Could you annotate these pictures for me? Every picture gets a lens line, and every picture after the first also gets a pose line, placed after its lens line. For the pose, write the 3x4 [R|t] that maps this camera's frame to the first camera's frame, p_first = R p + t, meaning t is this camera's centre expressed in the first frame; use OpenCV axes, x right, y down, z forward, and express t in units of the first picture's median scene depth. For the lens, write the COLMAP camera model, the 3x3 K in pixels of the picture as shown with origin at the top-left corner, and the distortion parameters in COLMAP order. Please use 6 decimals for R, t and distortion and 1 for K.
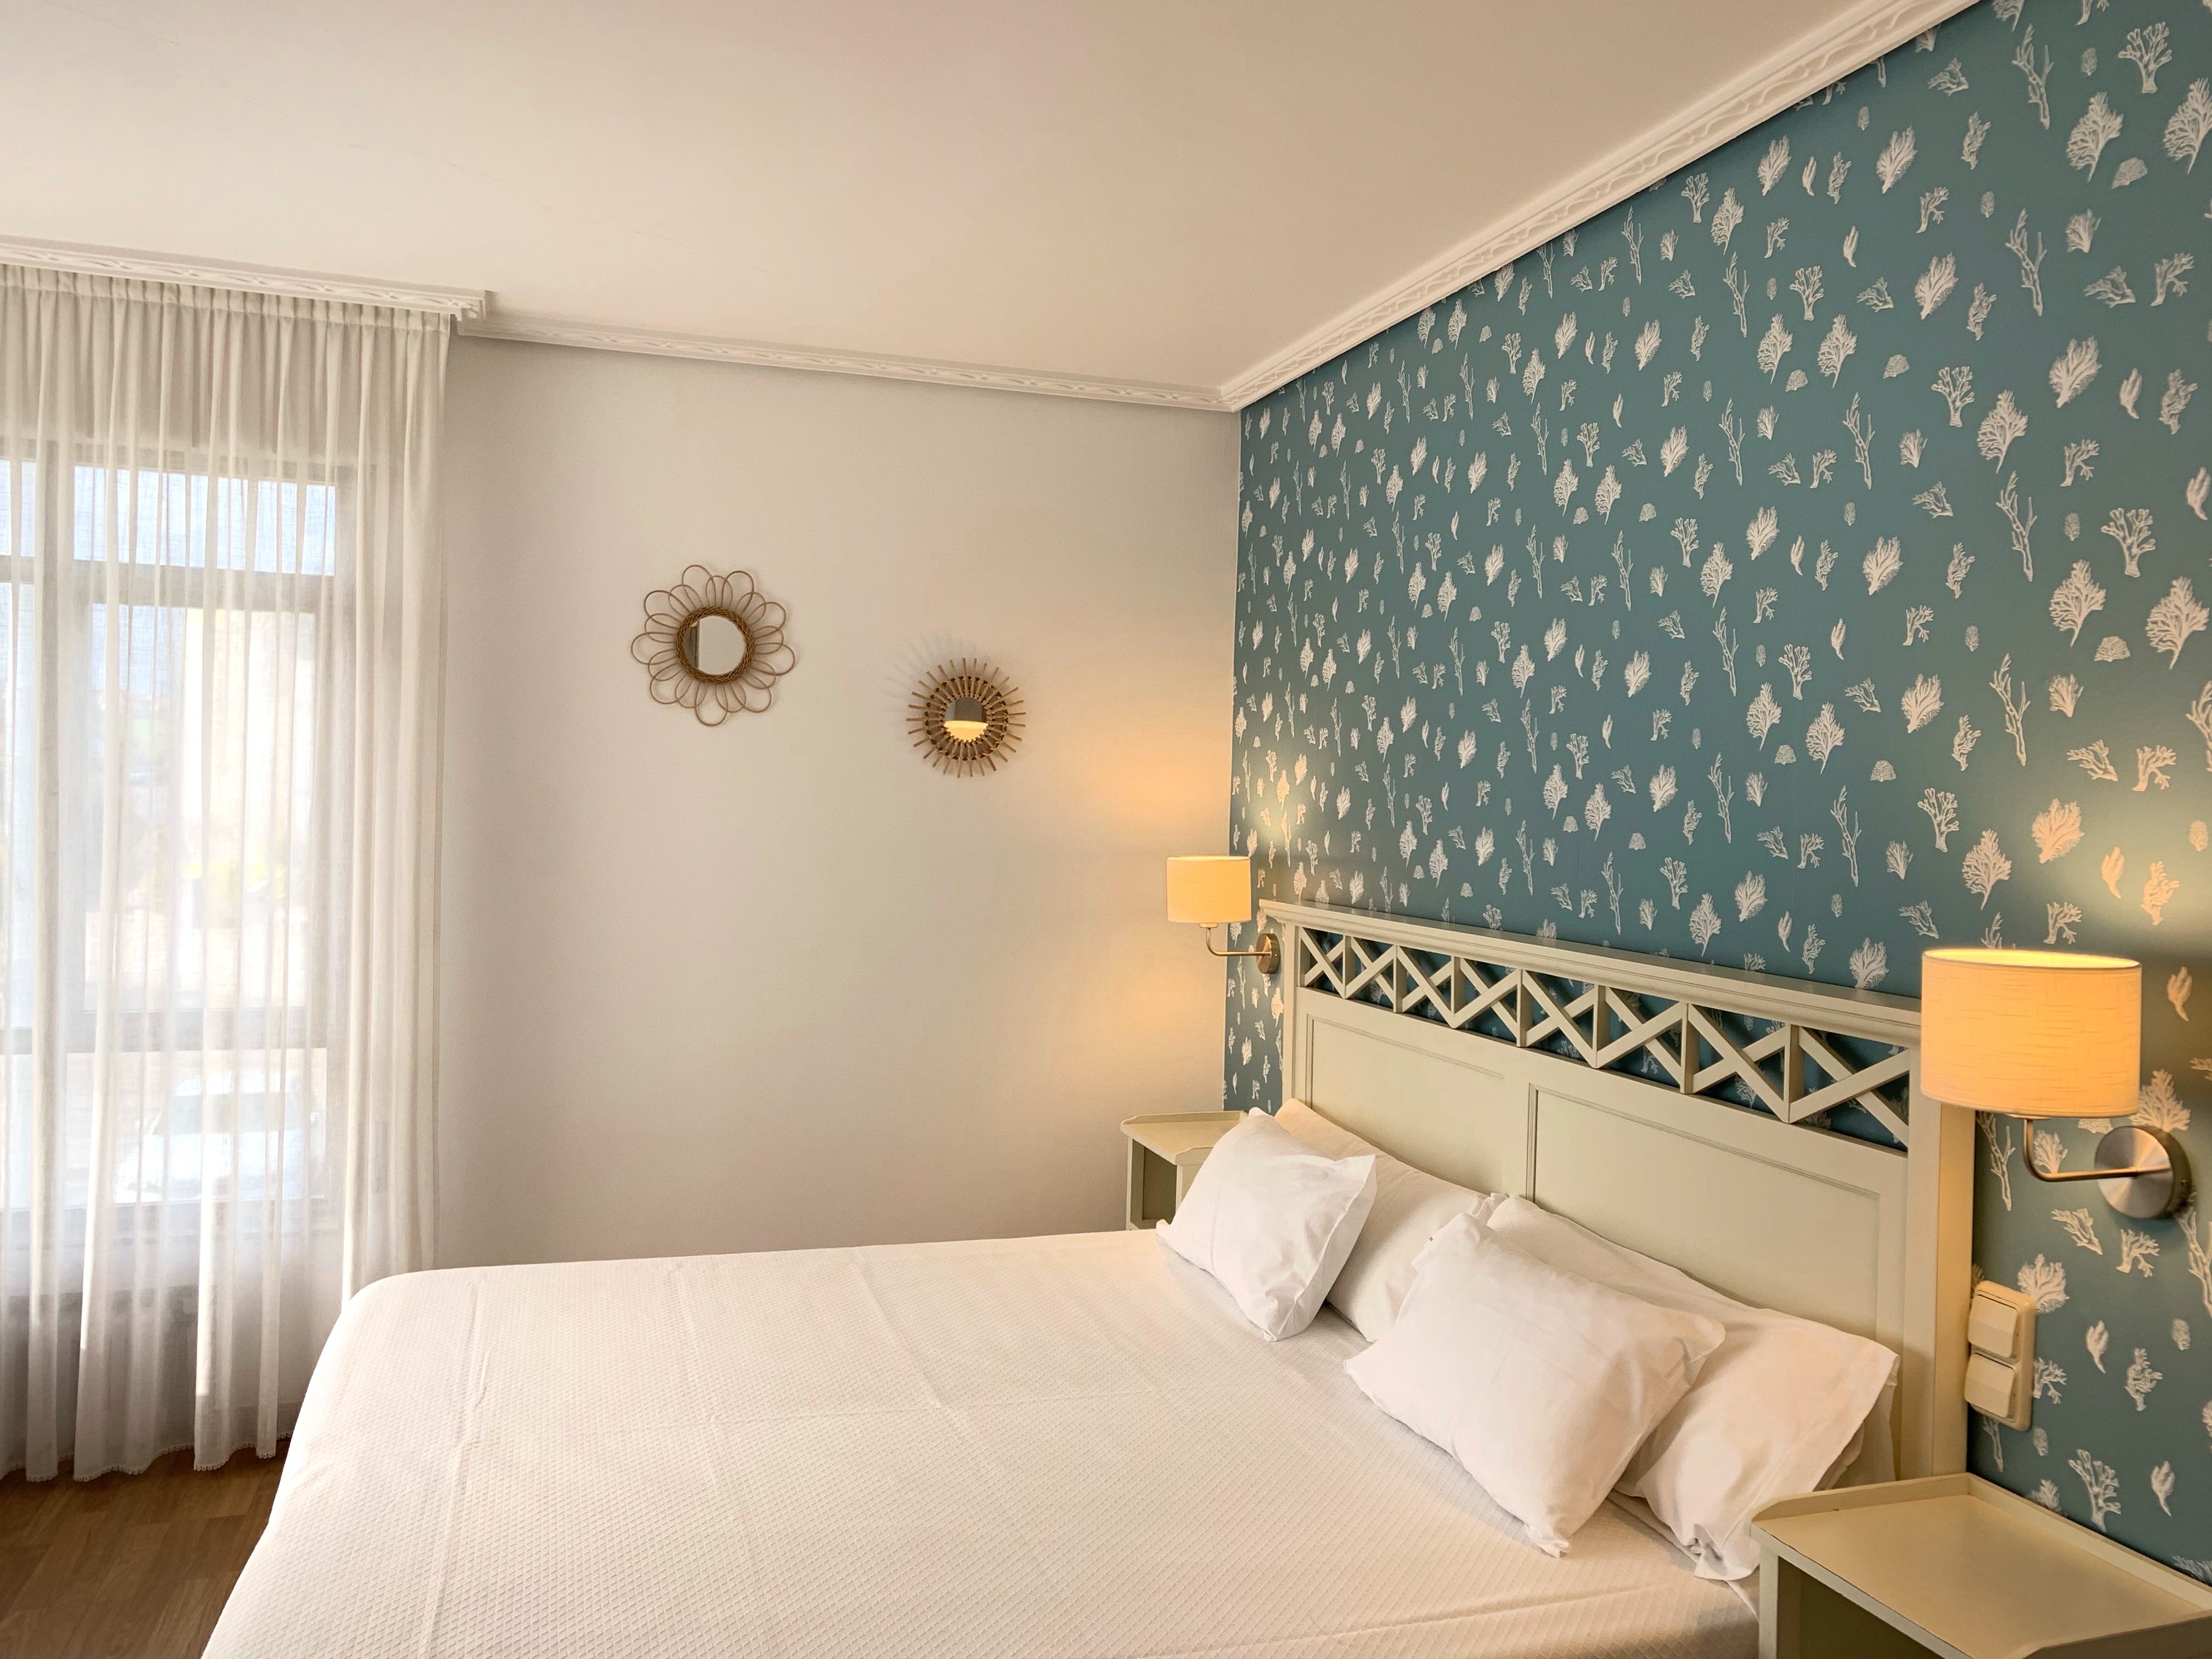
lens RADIAL K [[1690.6, 0, 1106.7], [0, 1690.6, 825.2], [0, 0, 1]] dist [-0.020286, -0.004269]
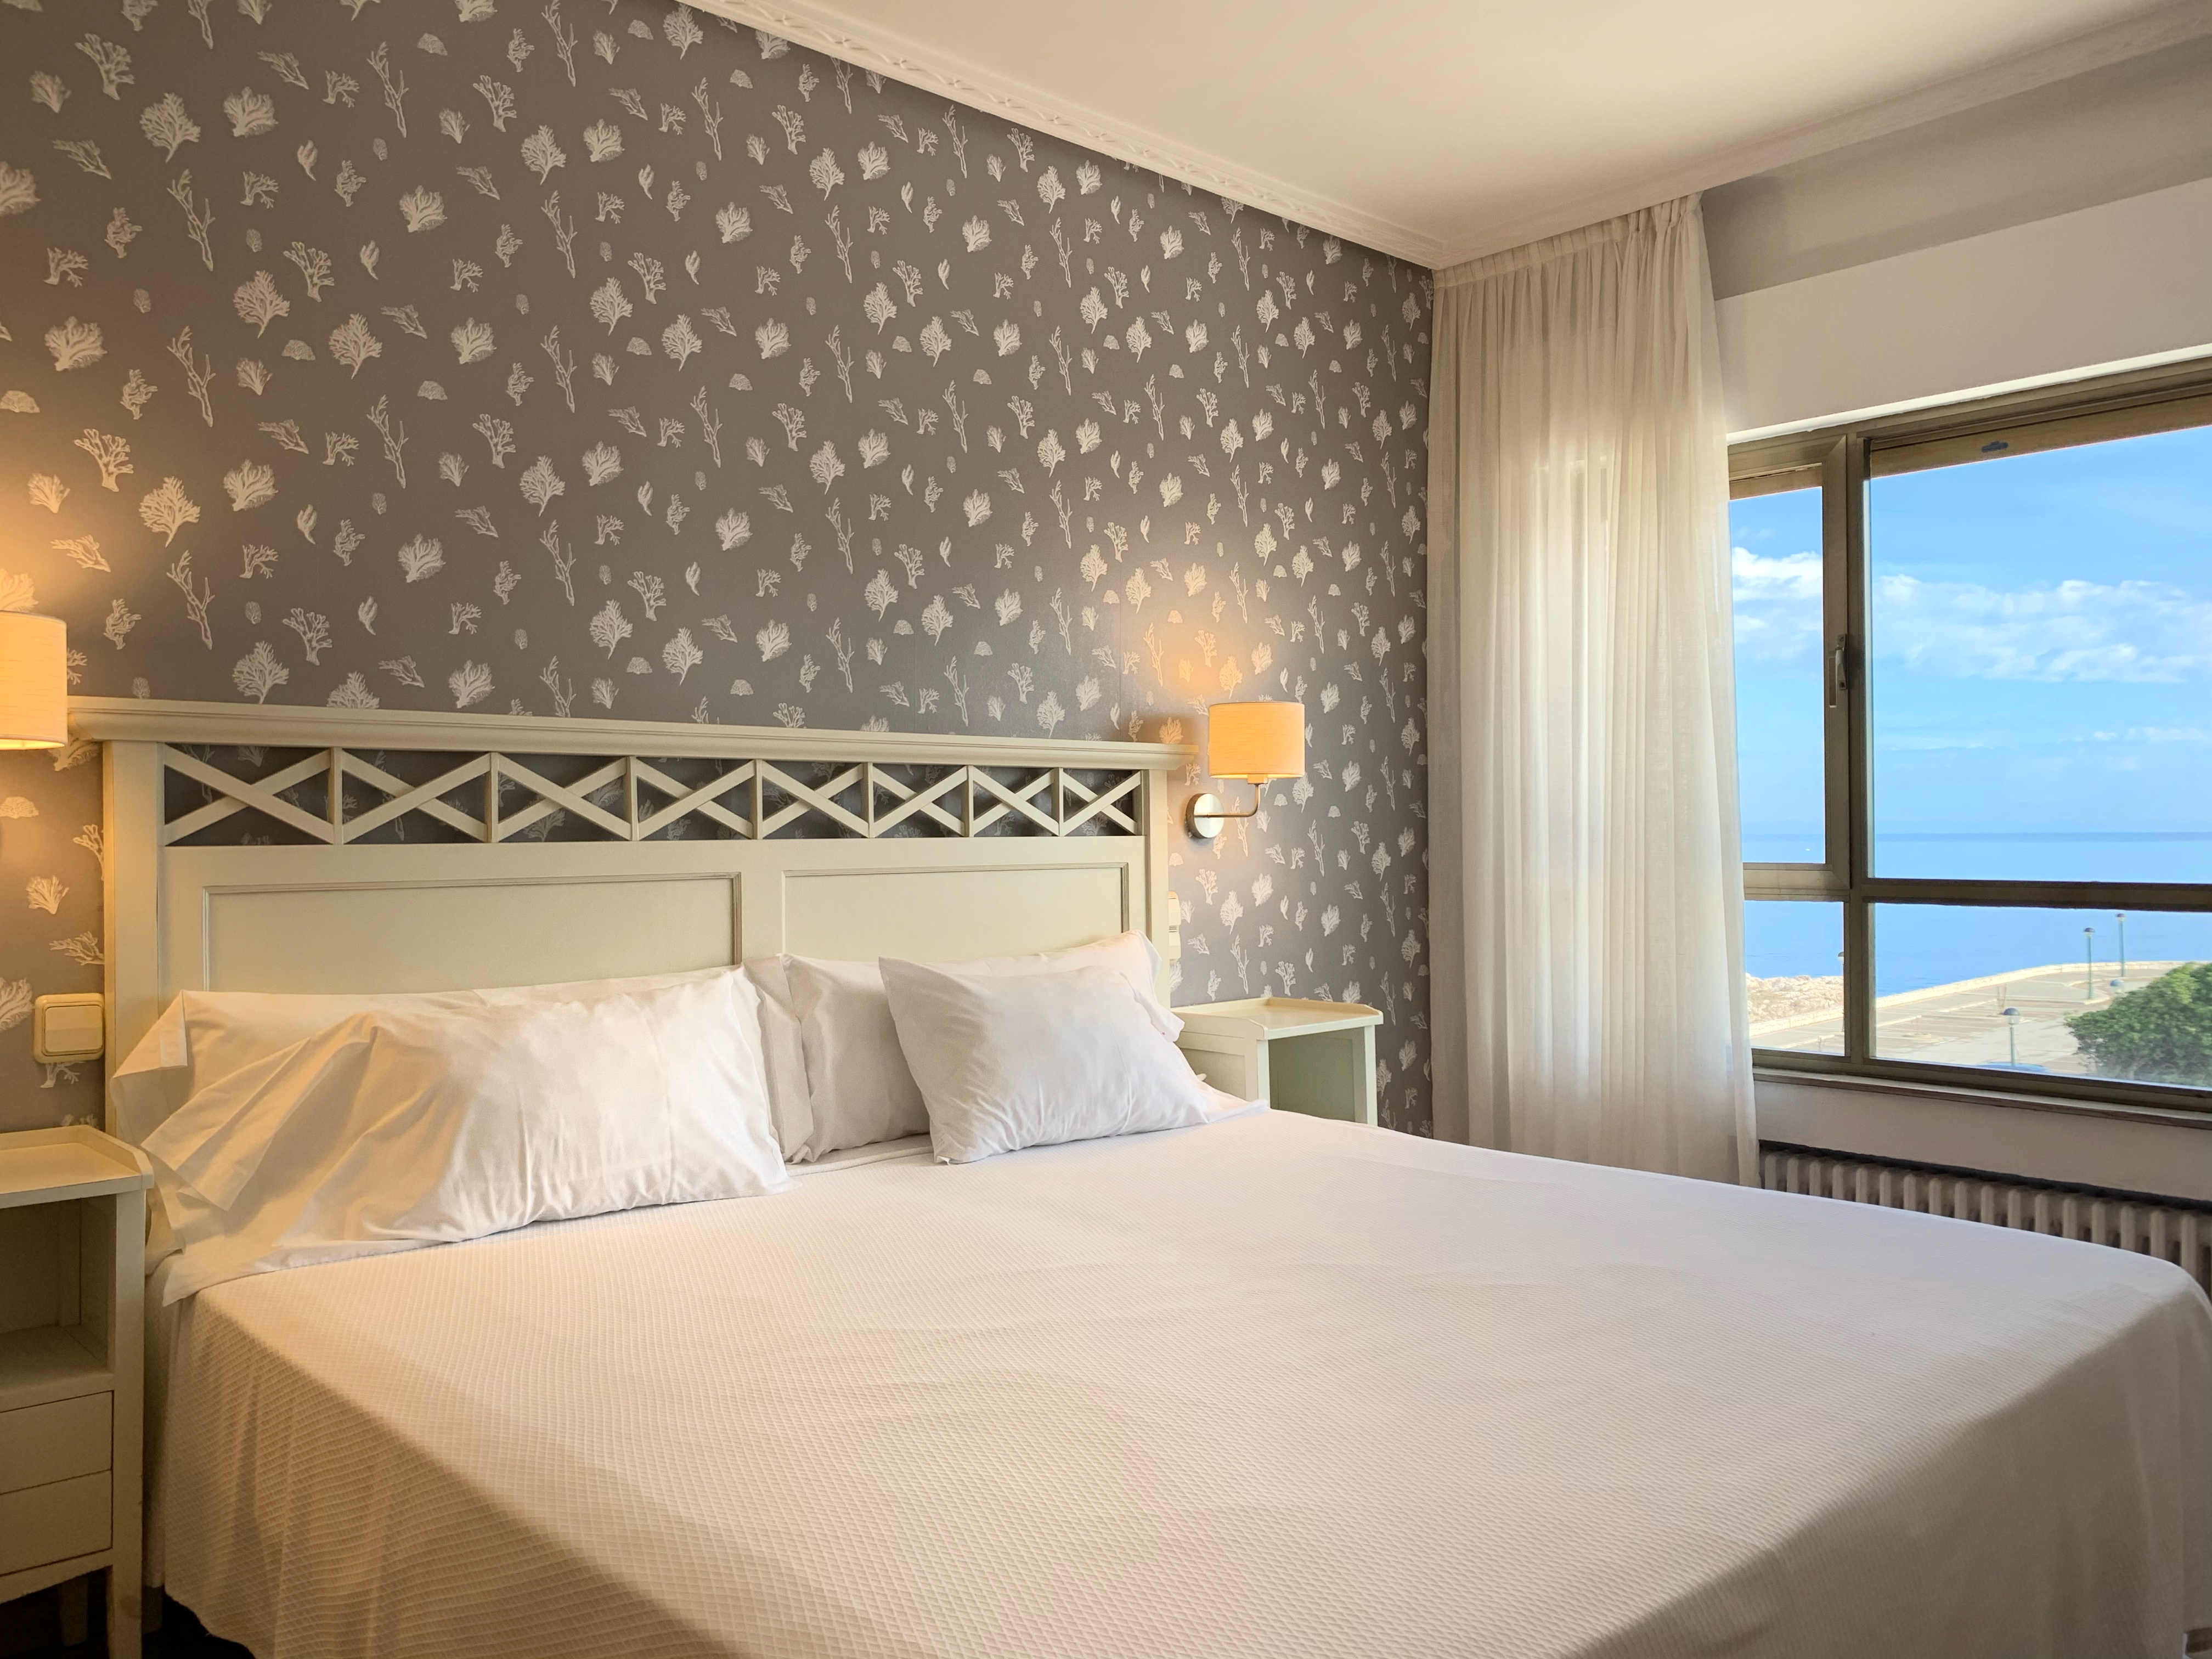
lens RADIAL K [[1690.6, 0, 1104.8], [0, 1690.6, 826.2], [0, 0, 1]] dist [-0.020286, -0.004269]
pose [[-0.418765, -0.021037, 0.907851, -0.785478], [-0.001159, 0.999743, 0.022632, 0.104419], [-0.908094, 0.008426, -0.418681, 1.367952]]
